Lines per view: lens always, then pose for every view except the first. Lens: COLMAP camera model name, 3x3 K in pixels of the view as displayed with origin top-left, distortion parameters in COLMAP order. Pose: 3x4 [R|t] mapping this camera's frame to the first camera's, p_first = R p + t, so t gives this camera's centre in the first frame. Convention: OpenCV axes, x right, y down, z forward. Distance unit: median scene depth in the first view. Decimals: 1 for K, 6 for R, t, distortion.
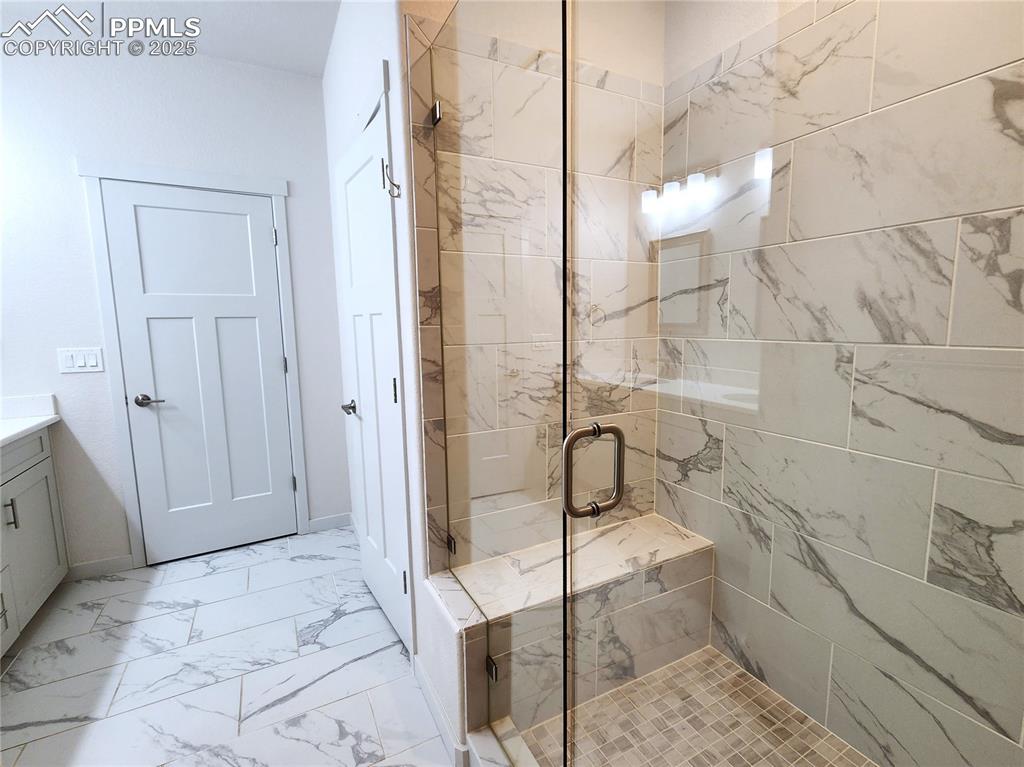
lens RADIAL K [[462.3, 0, 512.6], [0, 462.3, 381.5], [0, 0, 1]] dist [-0.000485, -0.000094]
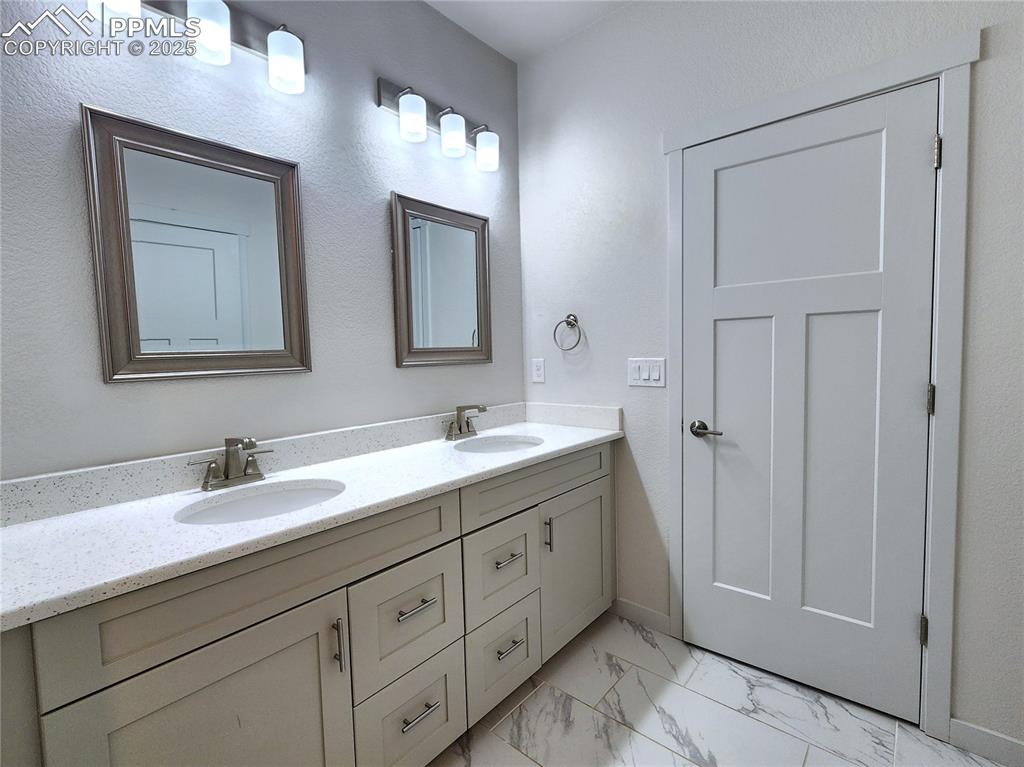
lens RADIAL K [[462.3, 0, 512.6], [0, 462.3, 381.5], [0, 0, 1]] dist [-0.000485, -0.000094]
pose [[0.355529, 0.059106, -0.932795, -0.204158], [-0.104794, 0.994227, 0.023058, -0.021631], [0.928772, 0.089553, 0.359670, 0.433588]]
